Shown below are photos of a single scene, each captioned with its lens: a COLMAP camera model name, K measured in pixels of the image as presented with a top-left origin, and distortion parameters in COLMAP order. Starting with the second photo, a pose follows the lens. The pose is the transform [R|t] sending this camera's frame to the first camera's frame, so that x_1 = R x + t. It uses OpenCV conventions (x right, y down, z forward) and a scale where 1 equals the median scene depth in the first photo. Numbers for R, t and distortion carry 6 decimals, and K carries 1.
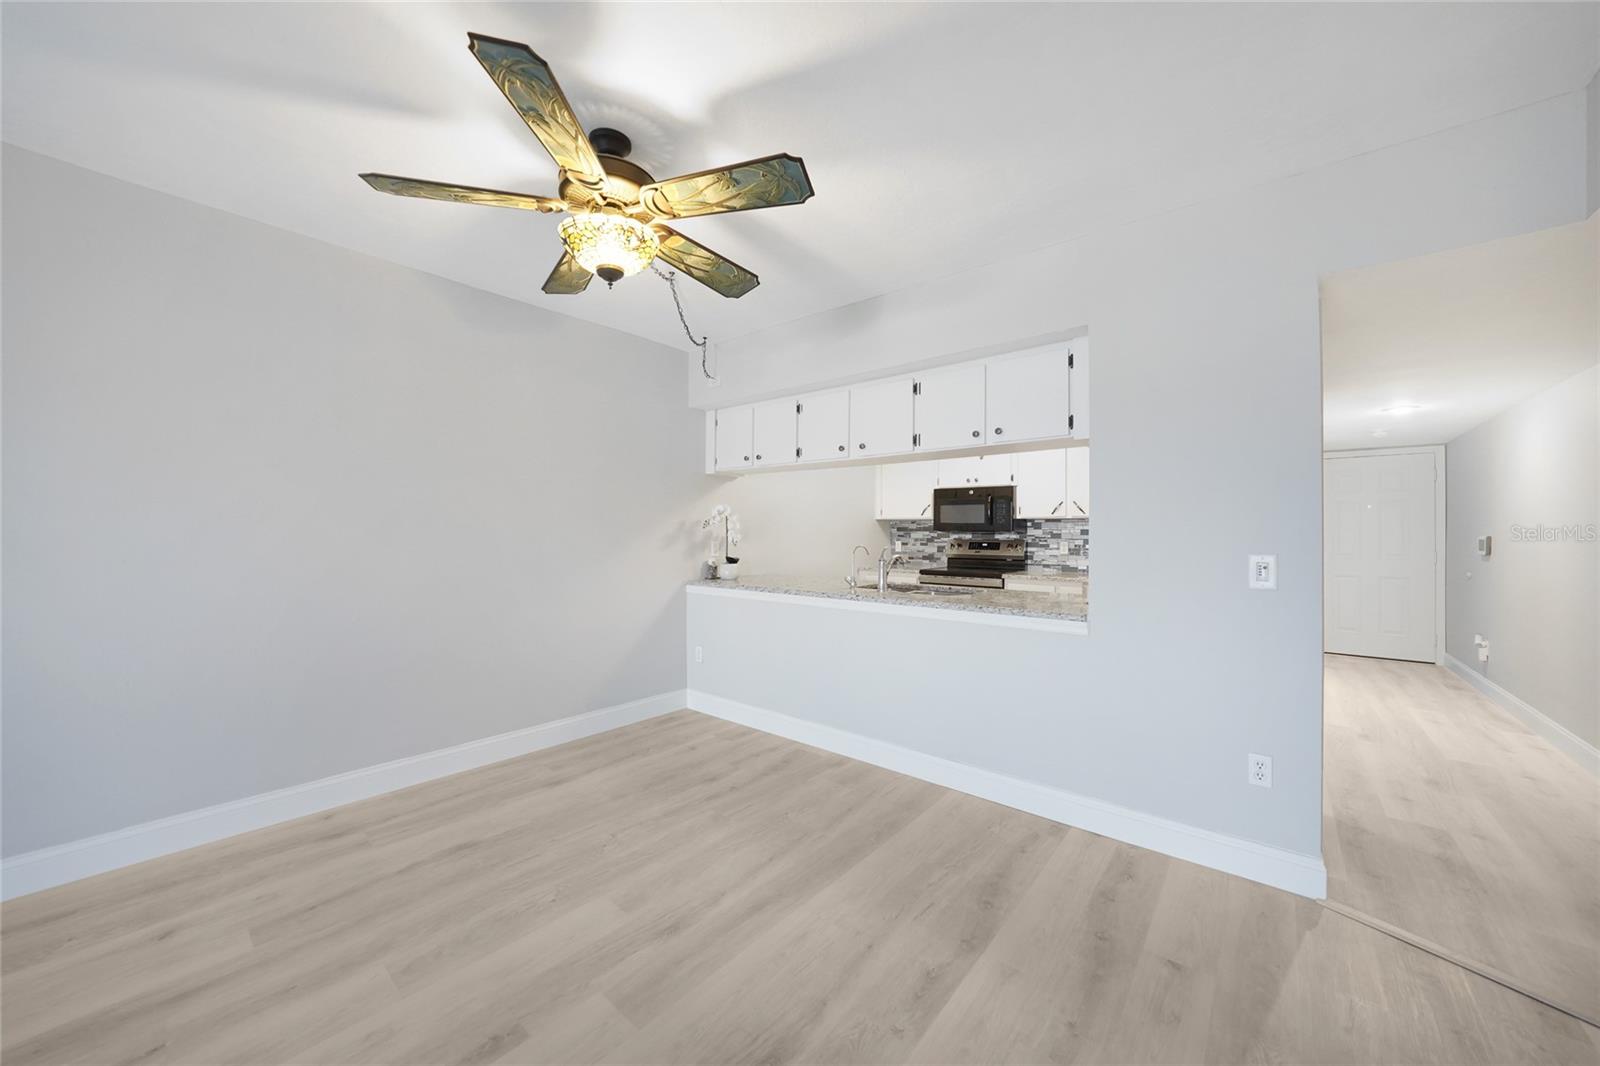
lens RADIAL K [[572.7, 0, 793.7], [0, 572.7, 529.1], [0, 0, 1]] dist [-0.027287, 0.005516]
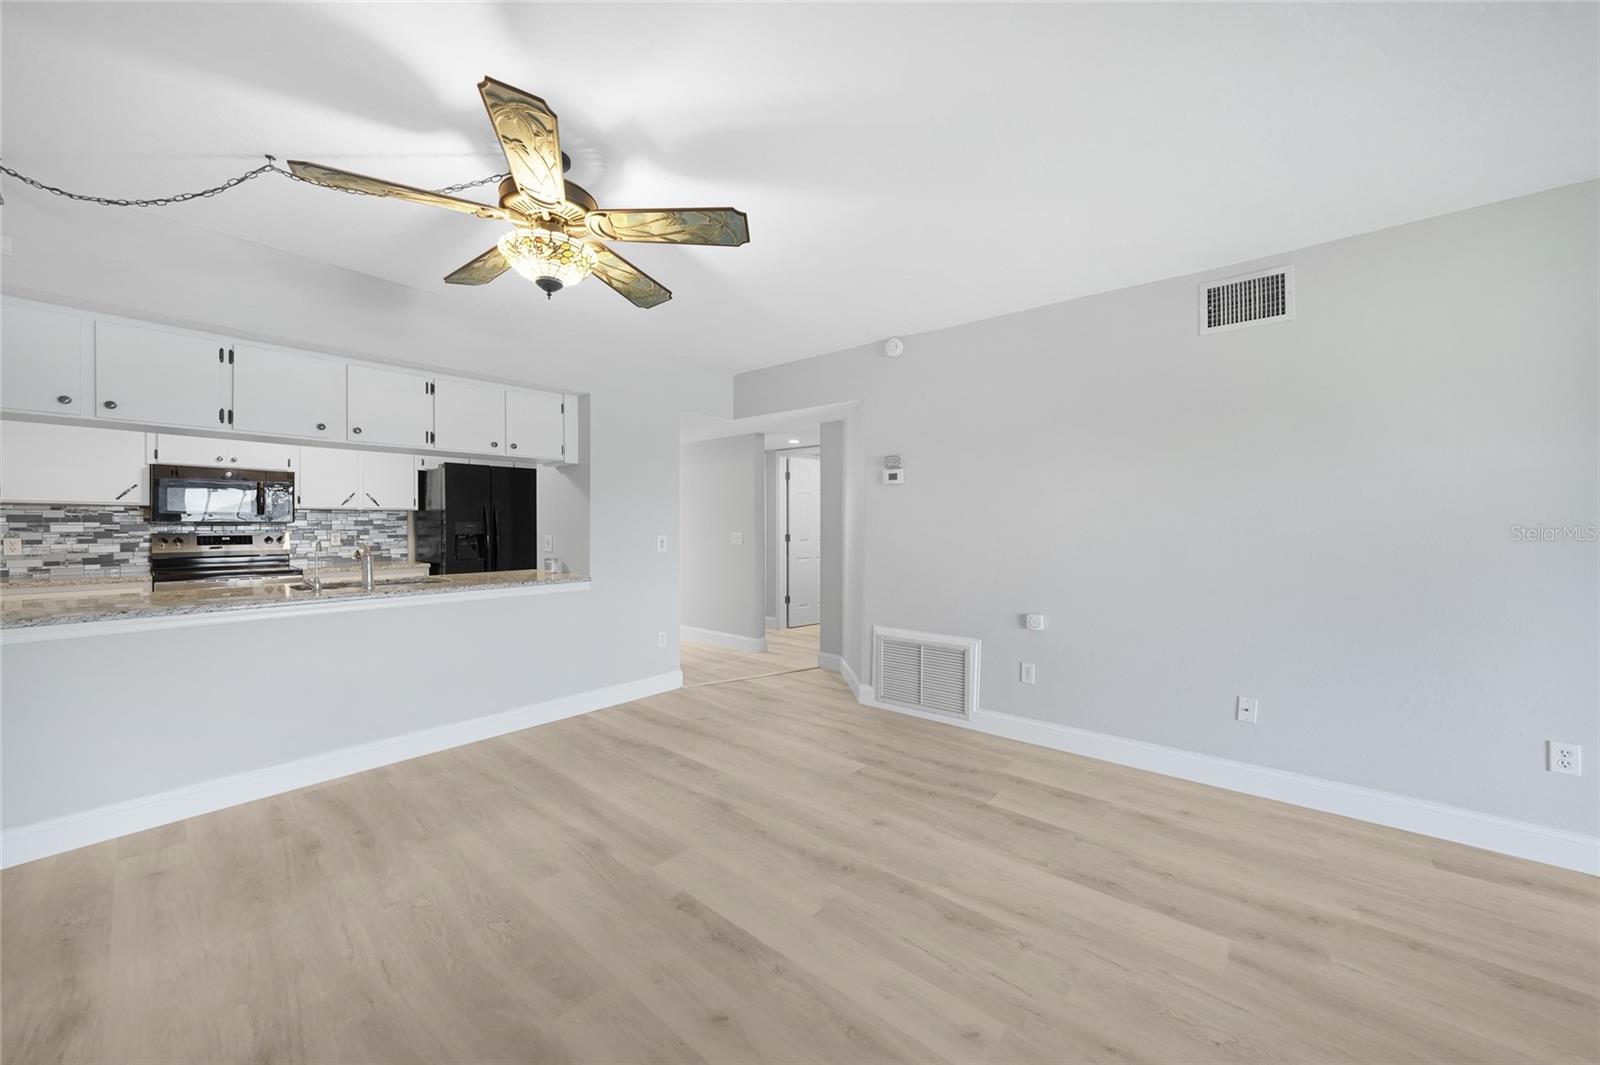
lens RADIAL K [[569.7, 0, 806.5], [0, 569.7, 528.0], [0, 0, 1]] dist [-0.026670, 0.005911]
pose [[-0.007492, -0.011684, 0.999904, -0.505678], [-0.008267, 0.999898, 0.011622, -0.004200], [-0.999938, -0.008179, -0.007588, 0.192199]]
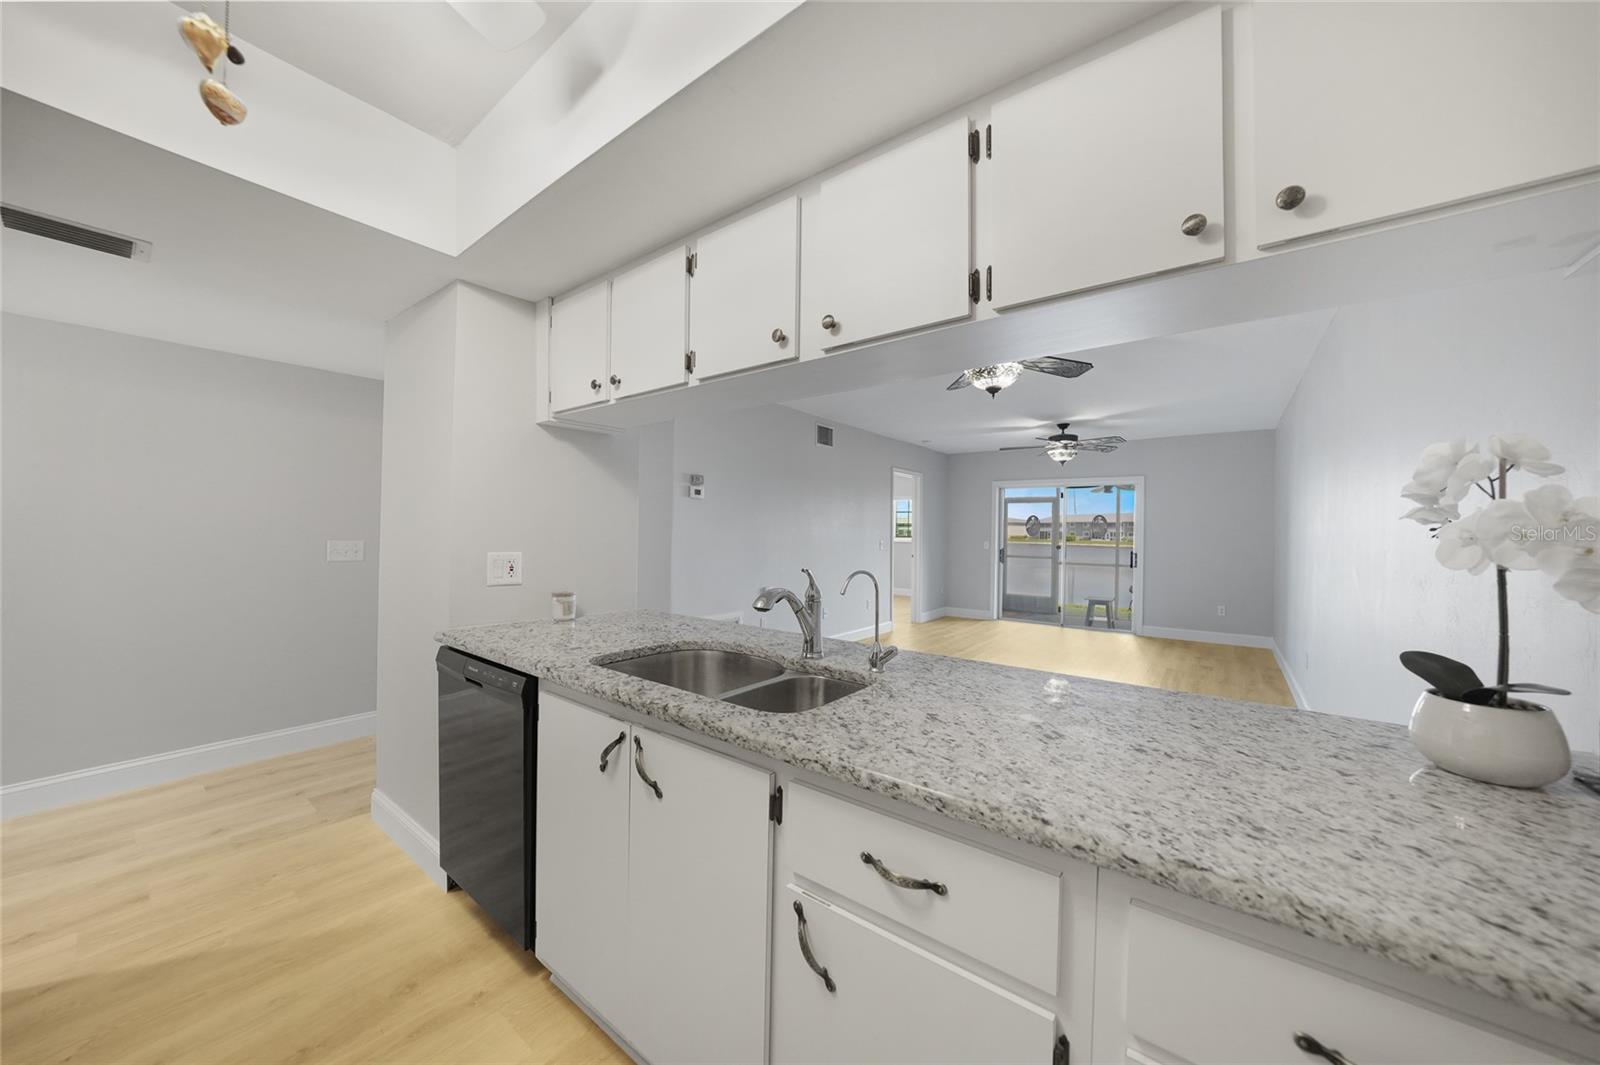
lens RADIAL K [[563.6, 0, 797.5], [0, 563.6, 528.8], [0, 0, 1]] dist [-0.027482, 0.005563]
pose [[-0.998657, -0.019440, -0.048021, 0.125053], [-0.018812, 0.999732, -0.013485, 0.003407], [0.048270, -0.012564, -0.998755, 0.976563]]
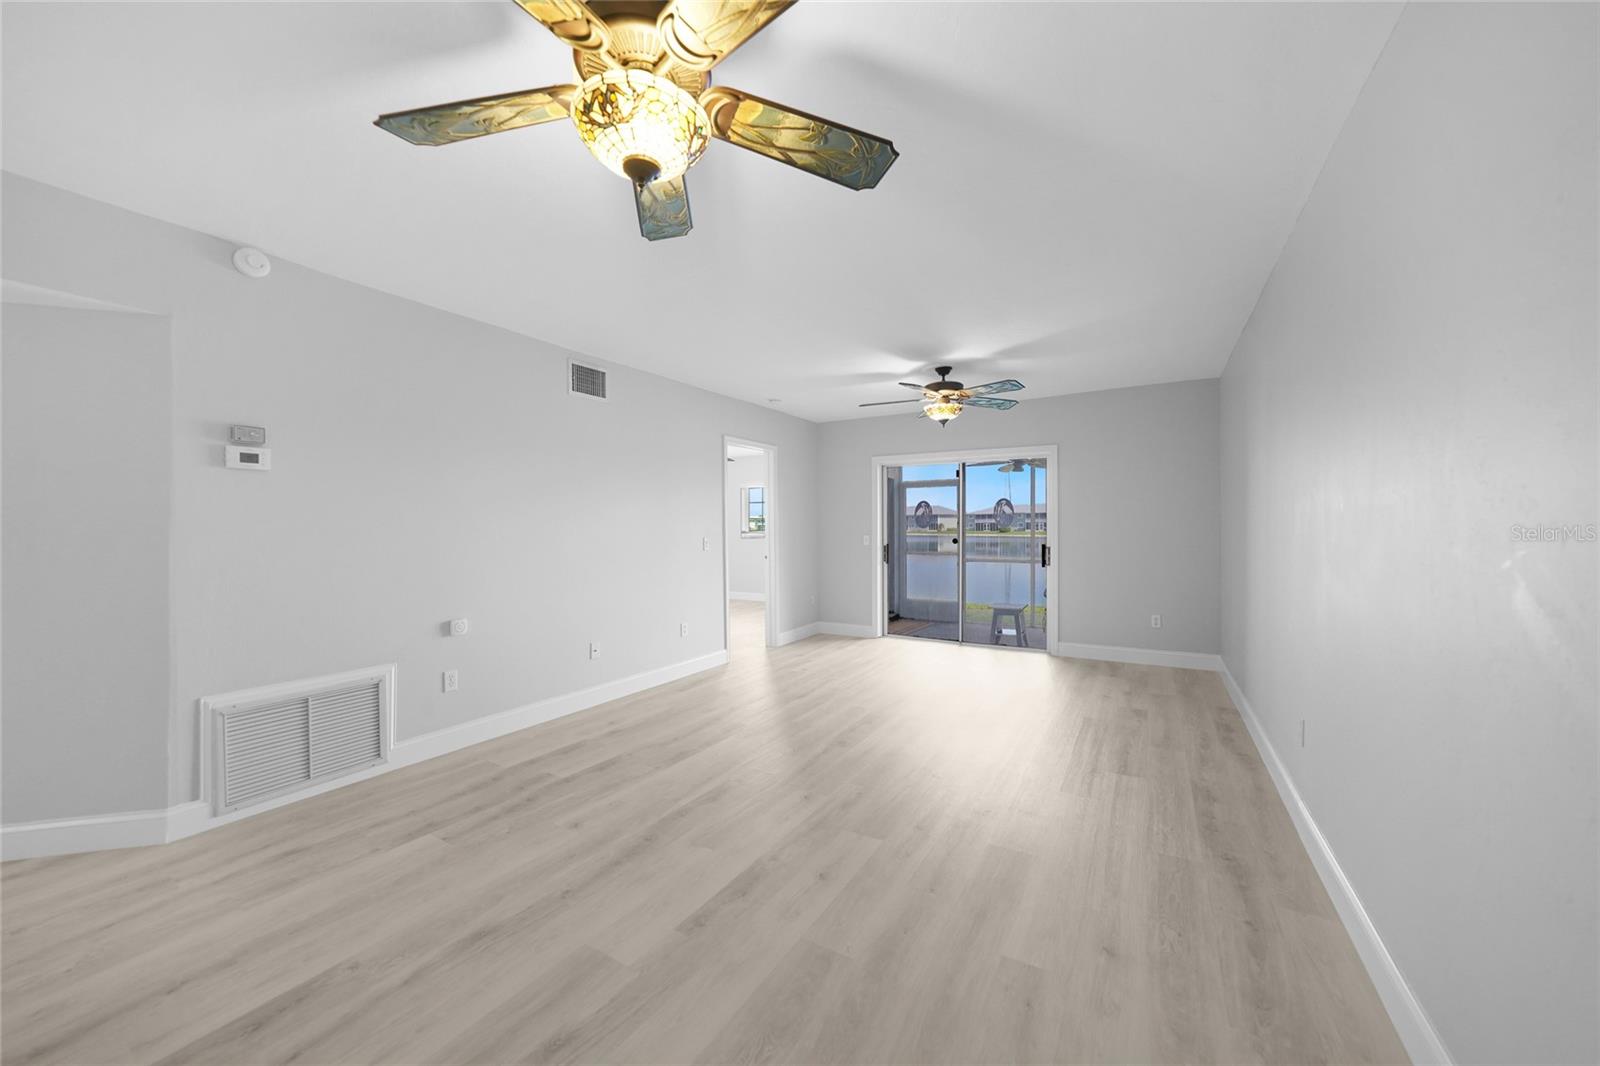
lens RADIAL K [[585.1, 0, 796.4], [0, 585.1, 529.7], [0, 0, 1]] dist [-0.031383, 0.007924]
pose [[-0.988016, 0.000756, -0.154349, -0.148495], [0.001638, 0.999983, -0.005592, 0.001357], [0.154343, -0.005778, -0.988001, 0.633698]]
